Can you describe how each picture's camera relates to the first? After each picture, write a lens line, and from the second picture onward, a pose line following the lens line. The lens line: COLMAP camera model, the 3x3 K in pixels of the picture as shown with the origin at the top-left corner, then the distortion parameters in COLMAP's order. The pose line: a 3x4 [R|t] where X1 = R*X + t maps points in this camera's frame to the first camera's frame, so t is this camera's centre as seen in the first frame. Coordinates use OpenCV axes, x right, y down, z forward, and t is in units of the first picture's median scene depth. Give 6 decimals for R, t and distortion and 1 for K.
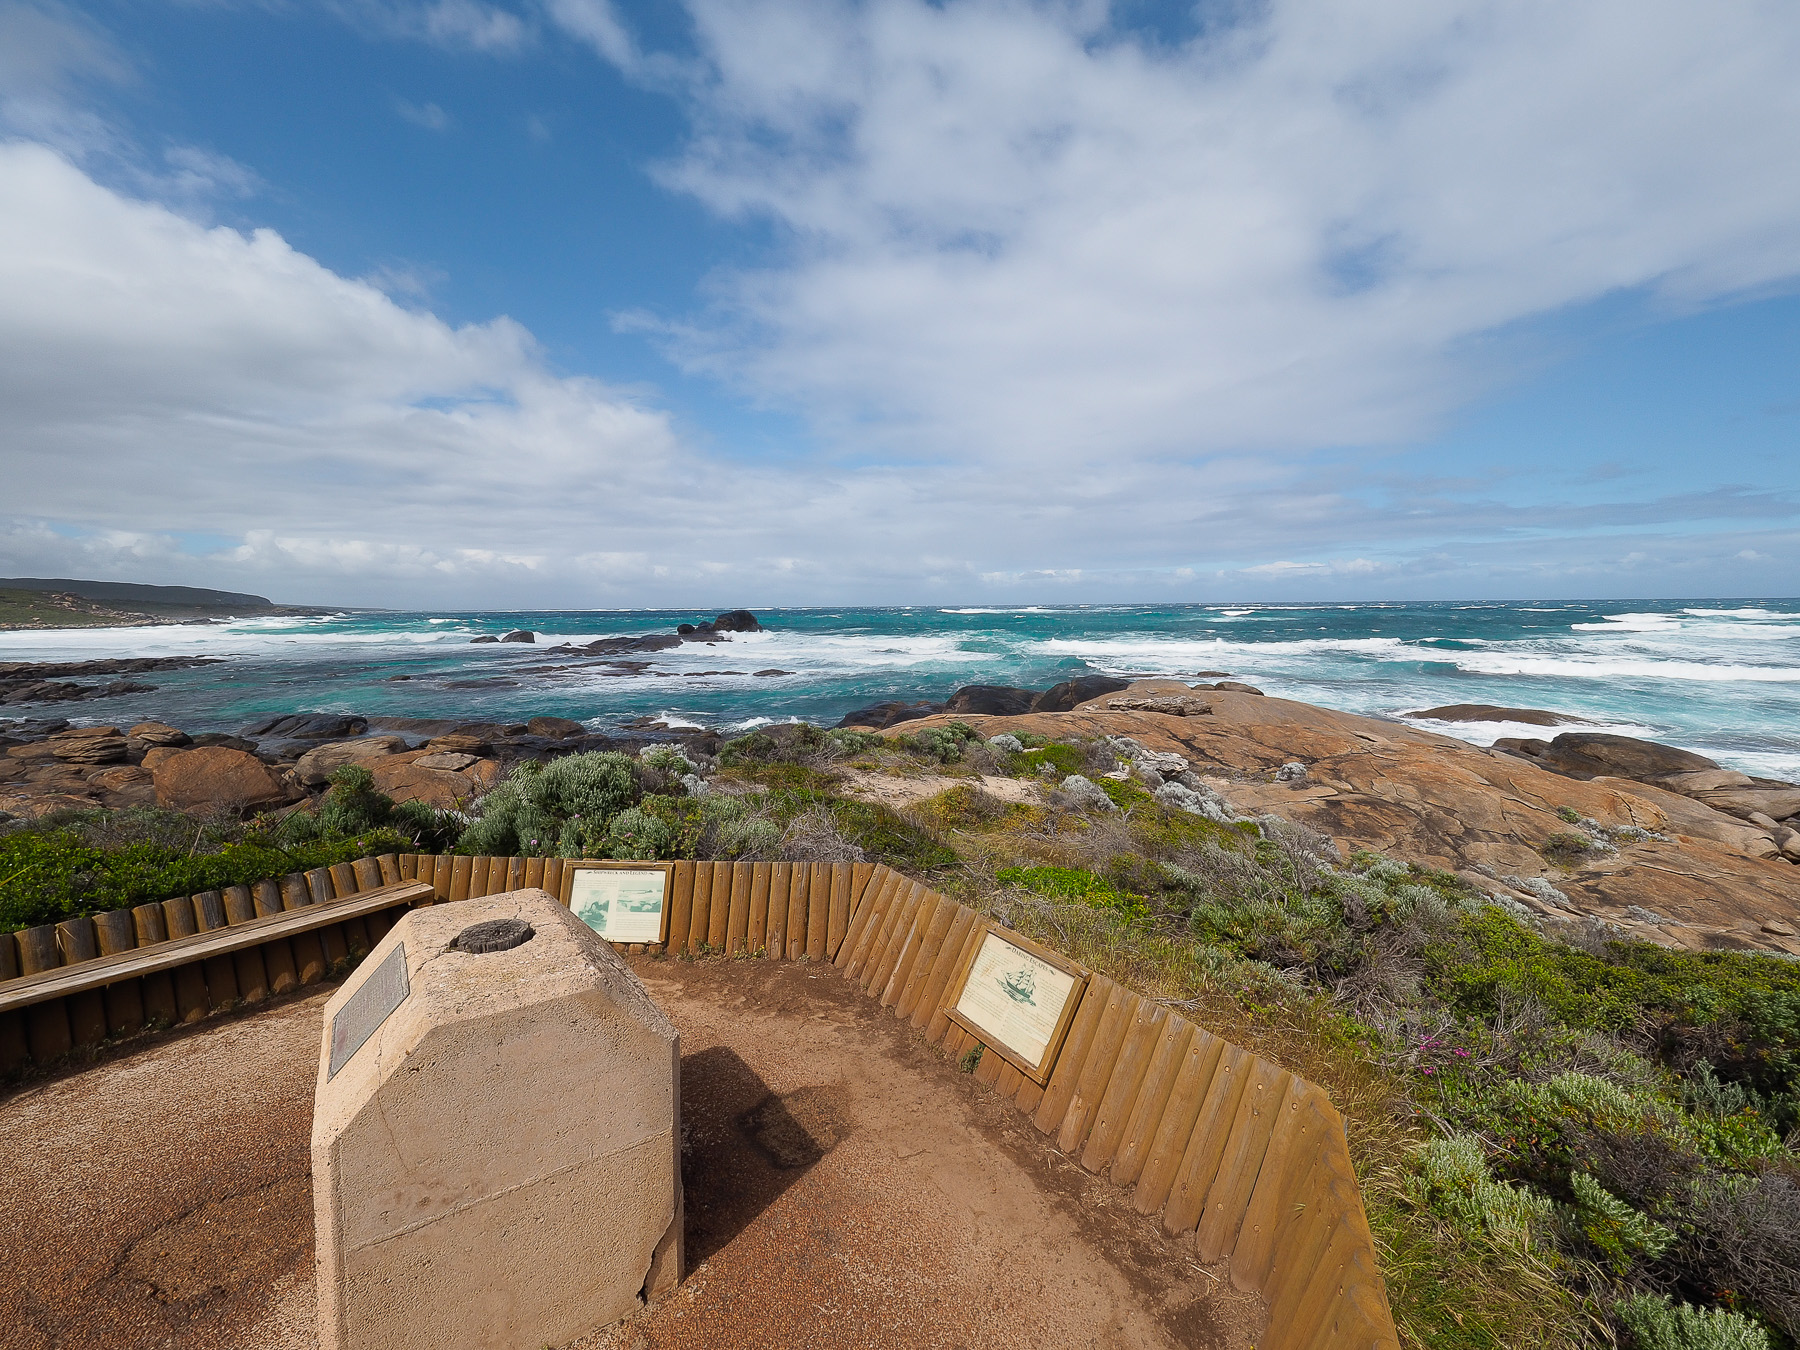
lens RADIAL K [[721.7, 0, 900.0], [0, 721.7, 675.0], [0, 0, 1]] dist [0.000220, 0.000045]
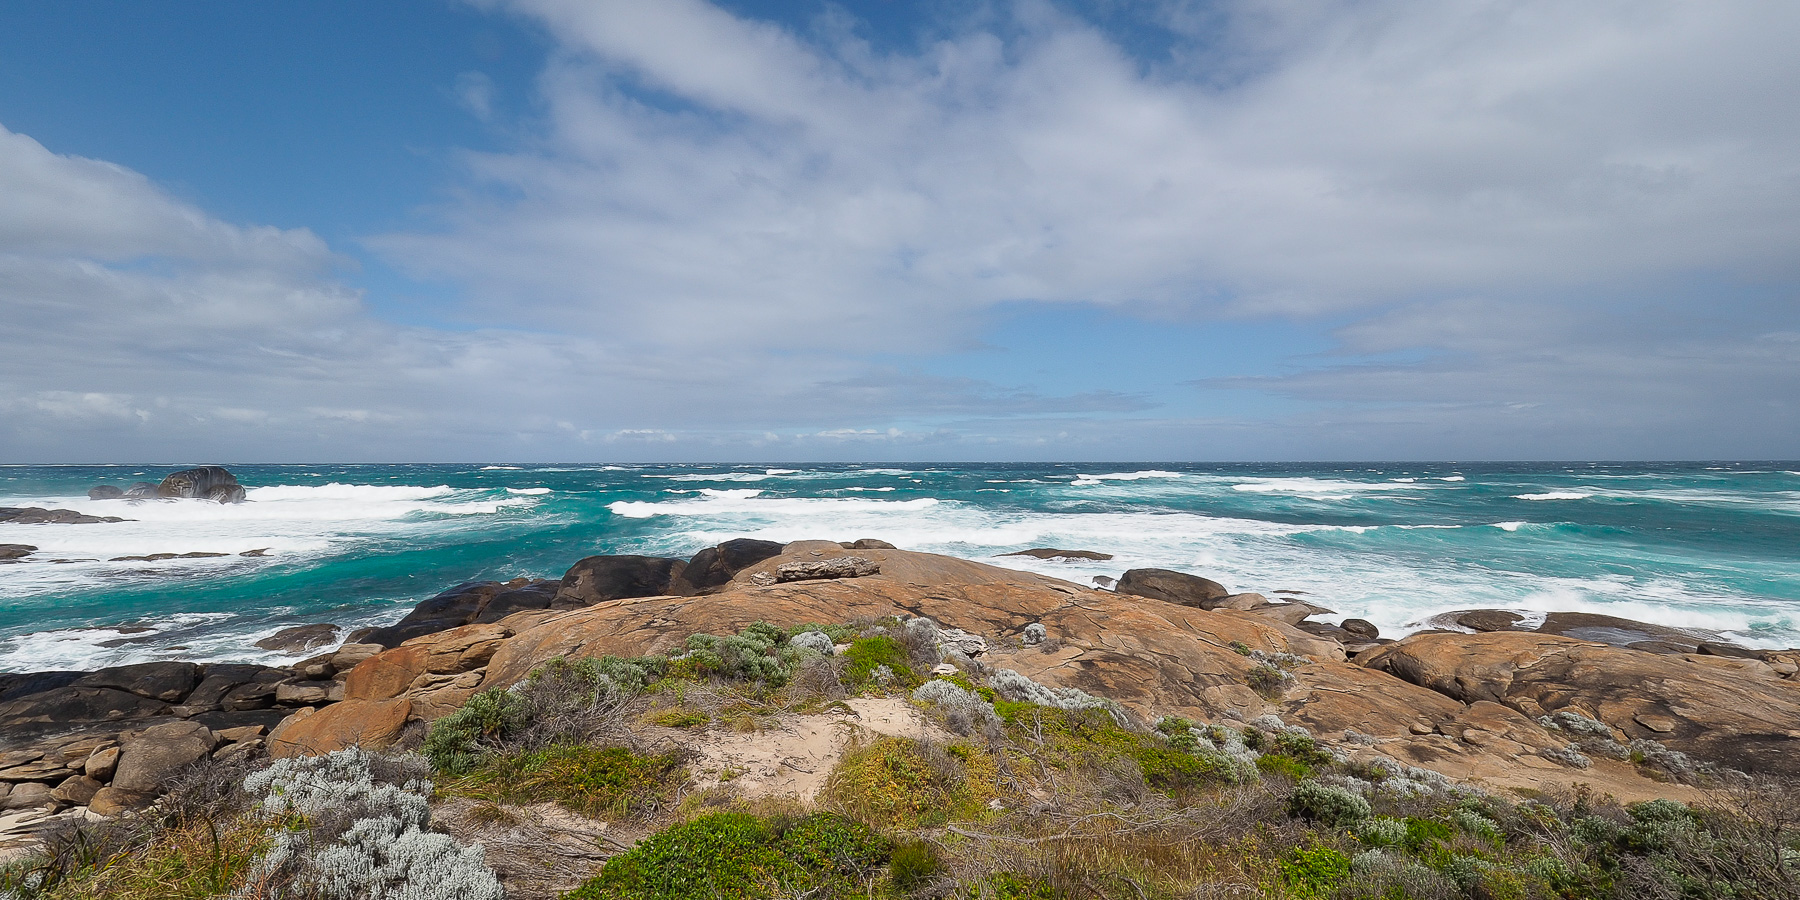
lens RADIAL K [[746.2, 0, 900.0], [0, 746.2, 450.0], [0, 0, 1]] dist [0.010449, -0.000120]
pose [[0.863799, 0.016248, 0.503574, -0.130013], [0.041234, 0.993847, -0.102797, -0.016847], [-0.502146, 0.109560, 0.857815, 0.207780]]
